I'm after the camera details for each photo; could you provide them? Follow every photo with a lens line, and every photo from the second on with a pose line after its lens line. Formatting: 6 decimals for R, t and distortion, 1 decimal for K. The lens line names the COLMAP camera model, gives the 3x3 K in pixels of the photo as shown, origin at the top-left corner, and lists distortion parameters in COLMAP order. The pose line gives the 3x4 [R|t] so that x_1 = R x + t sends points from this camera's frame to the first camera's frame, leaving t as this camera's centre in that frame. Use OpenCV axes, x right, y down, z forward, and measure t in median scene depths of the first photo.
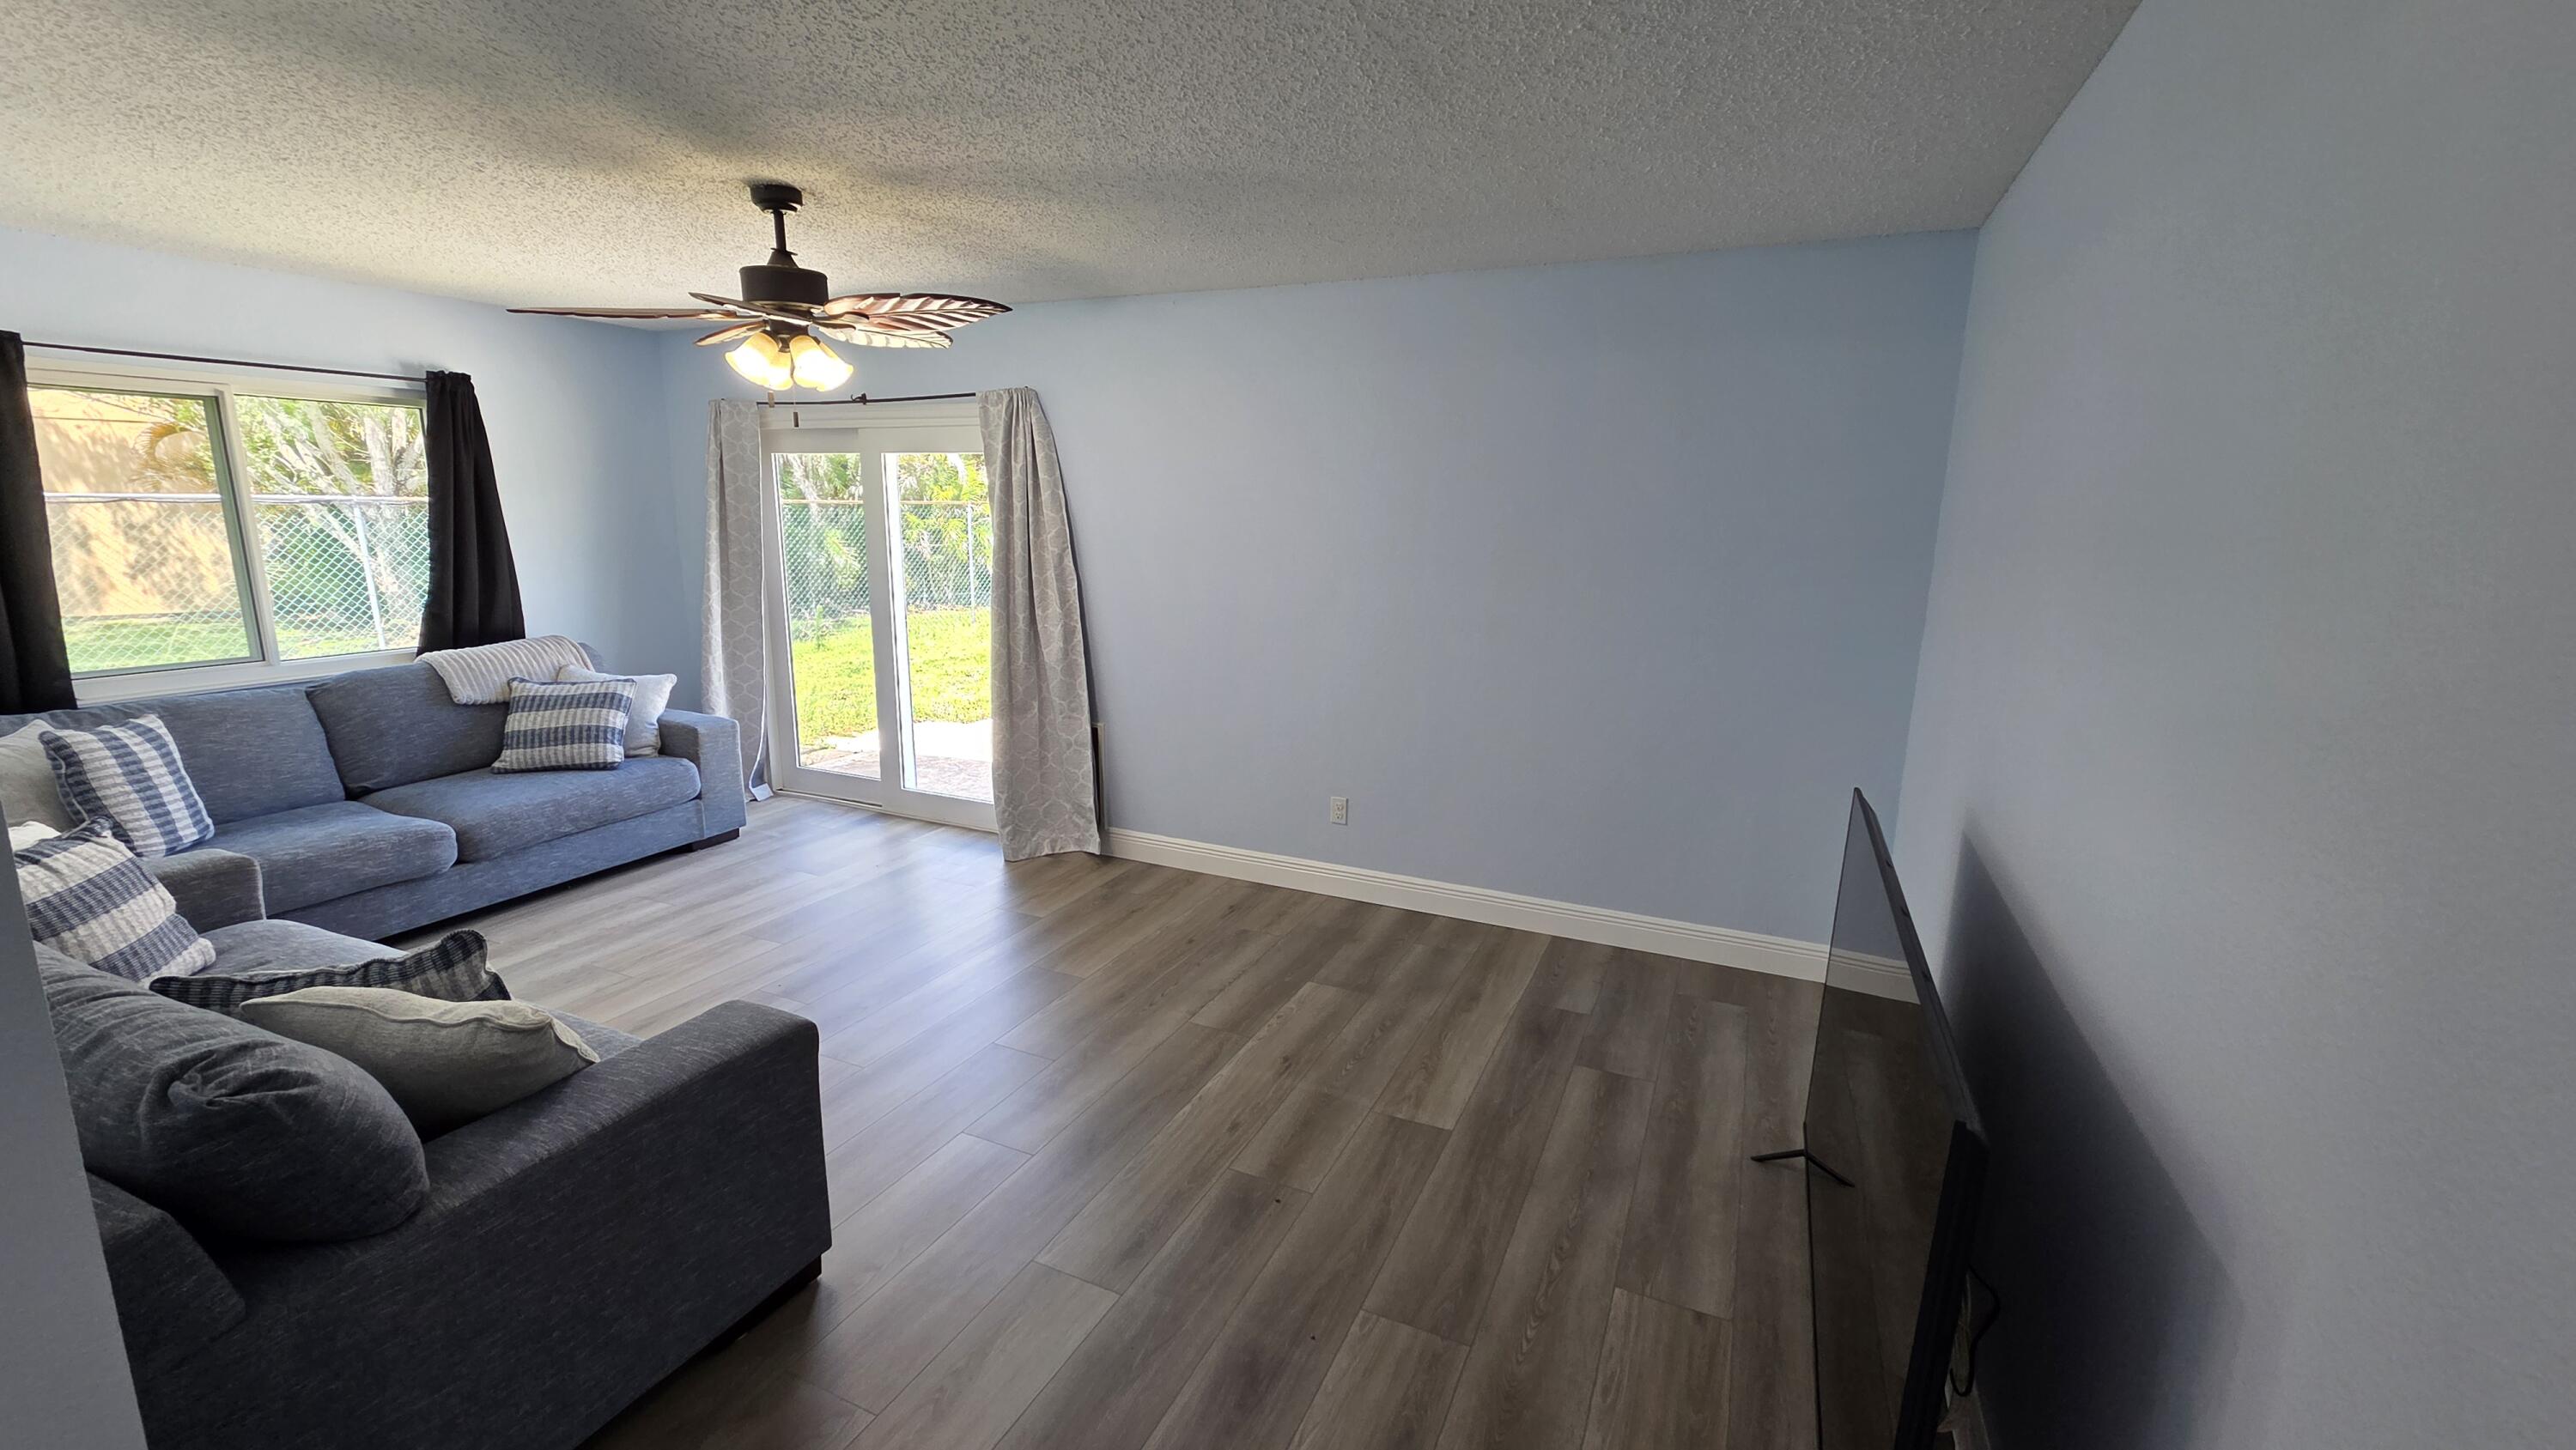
lens RADIAL K [[1056.1, 0, 1279.9], [0, 1056.1, 721.2], [0, 0, 1]] dist [-0.000985, -0.000231]
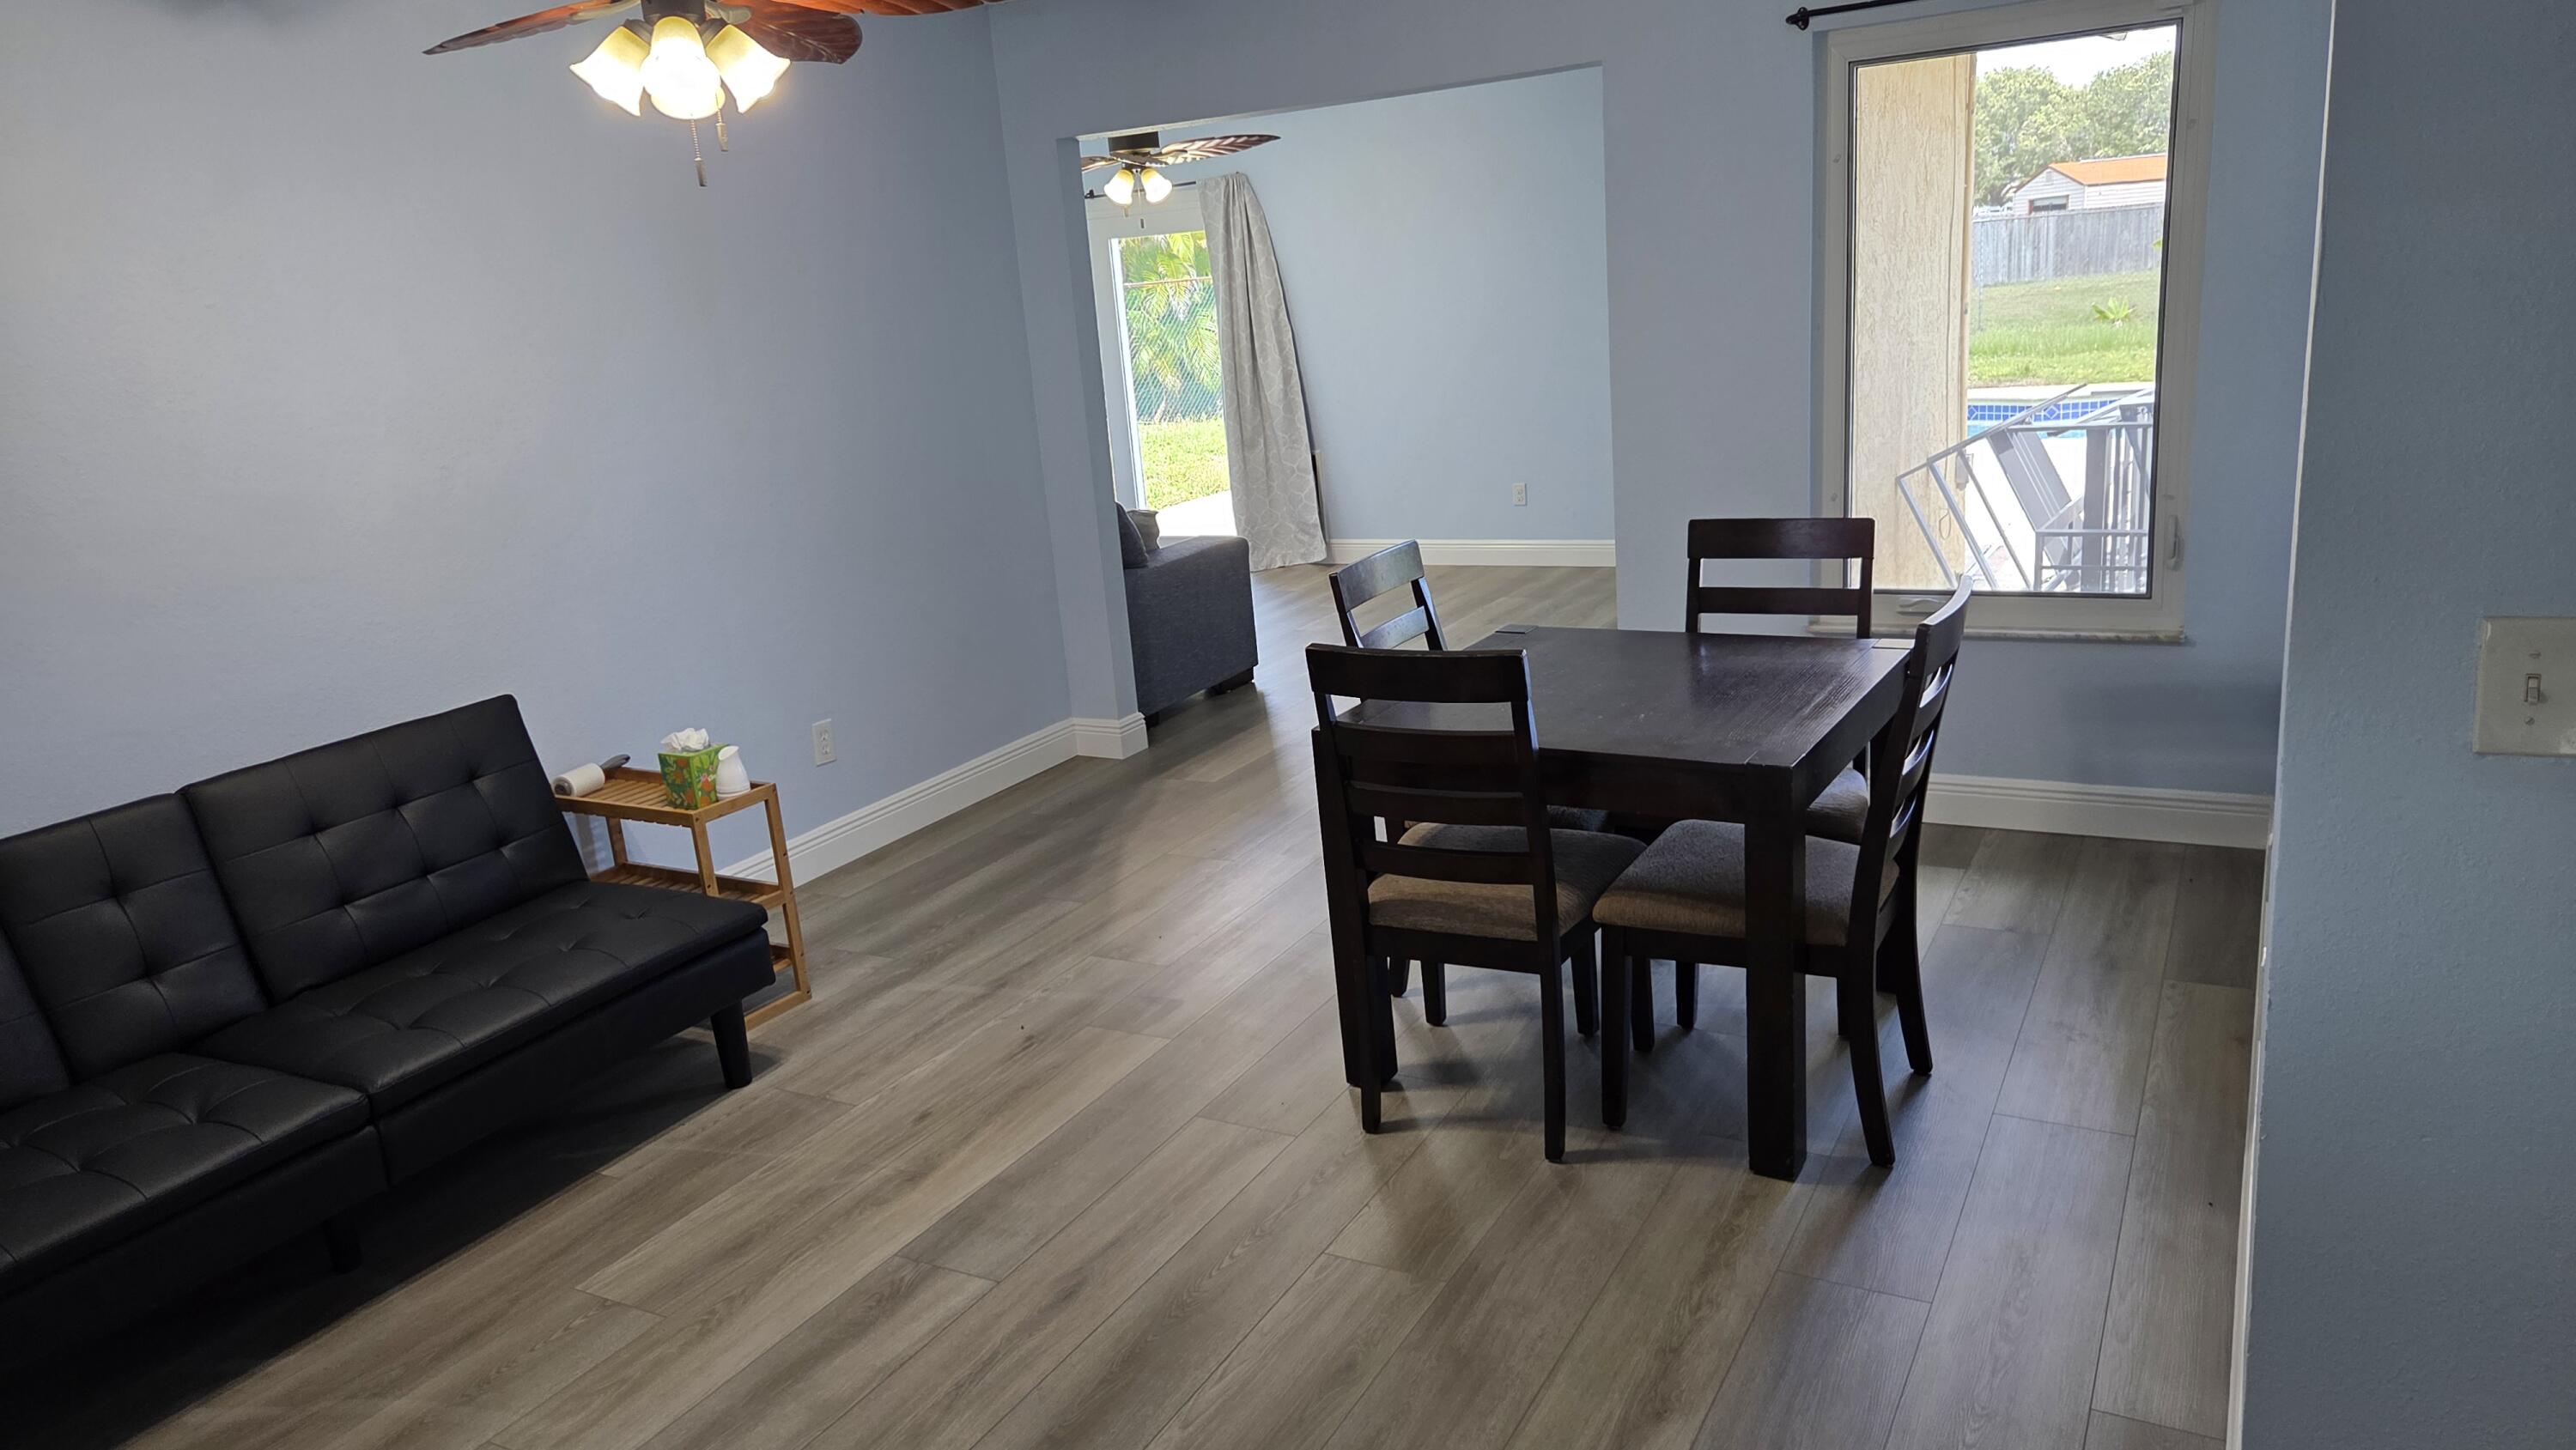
lens RADIAL K [[1719.1, 0, 1306.1], [0, 1719.1, 728.1], [0, 0, 1]] dist [0.047316, -0.015713]
pose [[0.993561, -0.070862, -0.088398, -0.039109], [0.075995, 0.995528, 0.056107, 0.249532], [0.084027, -0.062464, 0.994504, -1.176488]]
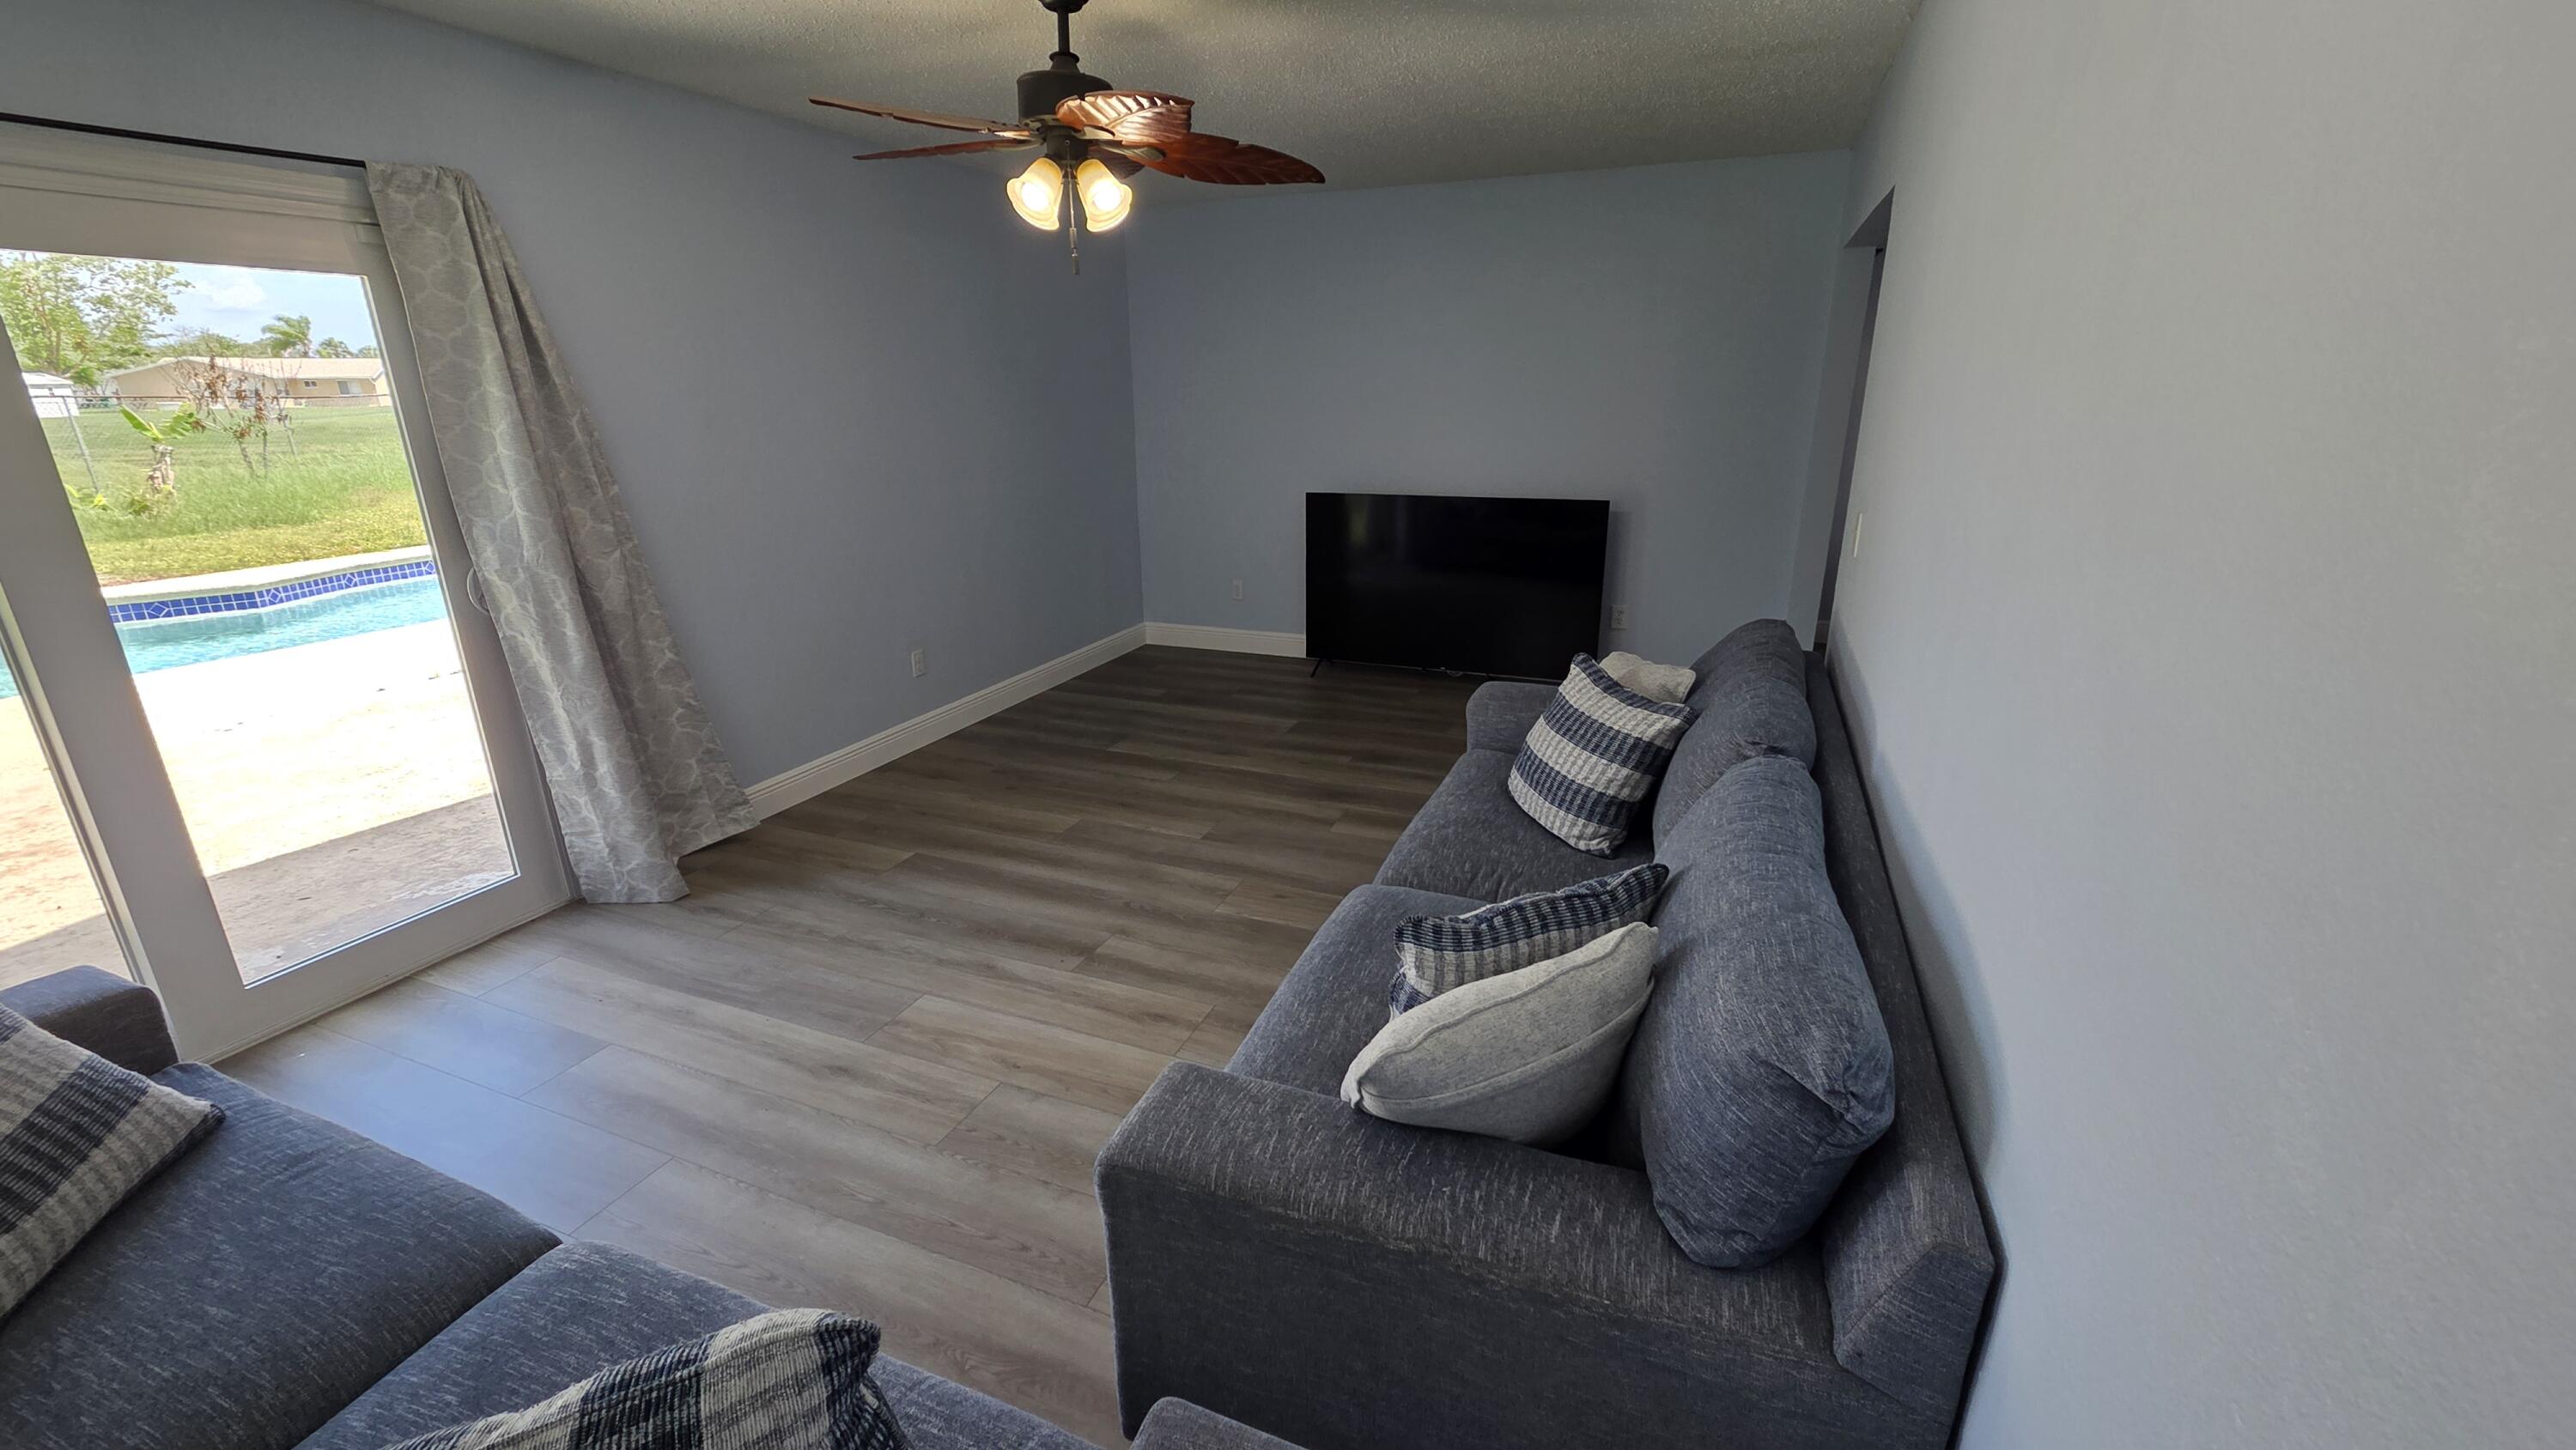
lens RADIAL K [[1056.1, 0, 1298.9], [0, 1056.1, 729.0], [0, 0, 1]] dist [-0.000985, -0.000231]
pose [[-0.059693, -0.333299, 0.940930, -1.102905], [0.195412, 0.920471, 0.338449, -0.156185], [-0.978903, 0.204072, 0.010185, 0.692763]]
